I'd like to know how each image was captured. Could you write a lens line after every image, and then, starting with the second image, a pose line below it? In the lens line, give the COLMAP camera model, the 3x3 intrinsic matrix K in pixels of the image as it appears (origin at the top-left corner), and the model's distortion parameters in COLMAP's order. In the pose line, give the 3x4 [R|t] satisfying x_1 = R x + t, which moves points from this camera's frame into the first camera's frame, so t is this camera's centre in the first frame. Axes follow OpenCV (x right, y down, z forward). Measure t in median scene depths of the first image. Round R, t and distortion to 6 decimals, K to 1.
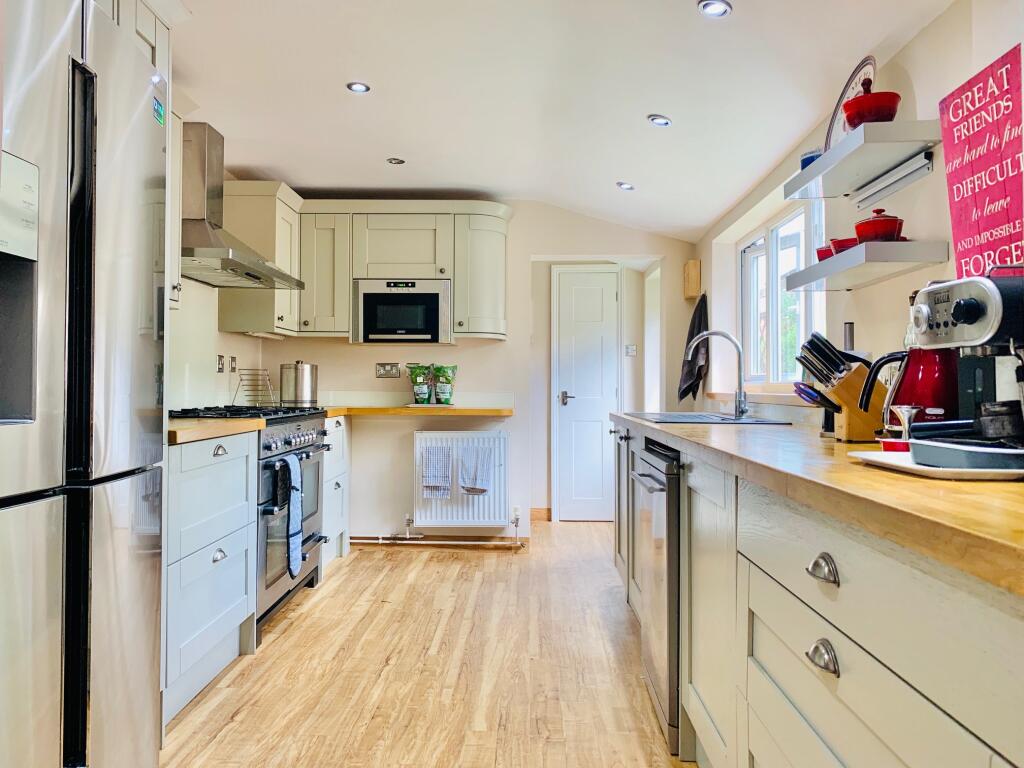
lens RADIAL K [[776.8, 0, 511.7], [0, 776.8, 381.8], [0, 0, 1]] dist [-0.008954, -0.002492]
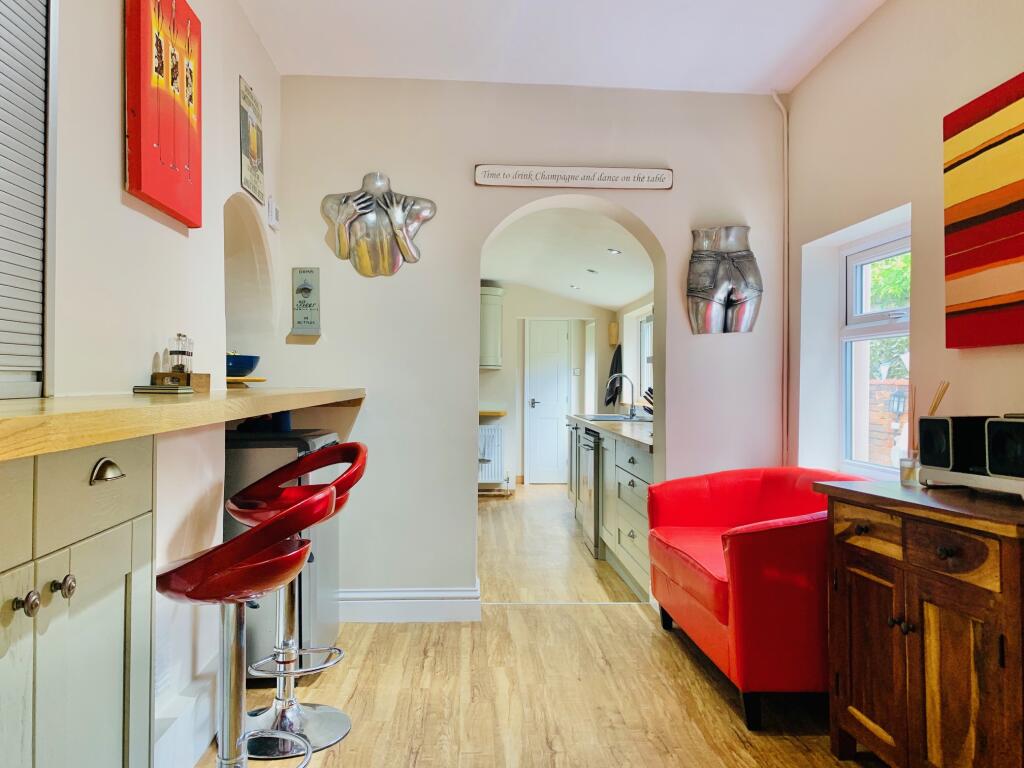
lens RADIAL K [[776.8, 0, 512.1], [0, 776.8, 383.1], [0, 0, 1]] dist [-0.008954, -0.002492]
pose [[0.997165, 0.002760, 0.075190, -0.131253], [-0.003413, 0.999958, 0.008550, -0.047164], [-0.075163, -0.008782, 0.997133, -0.772129]]
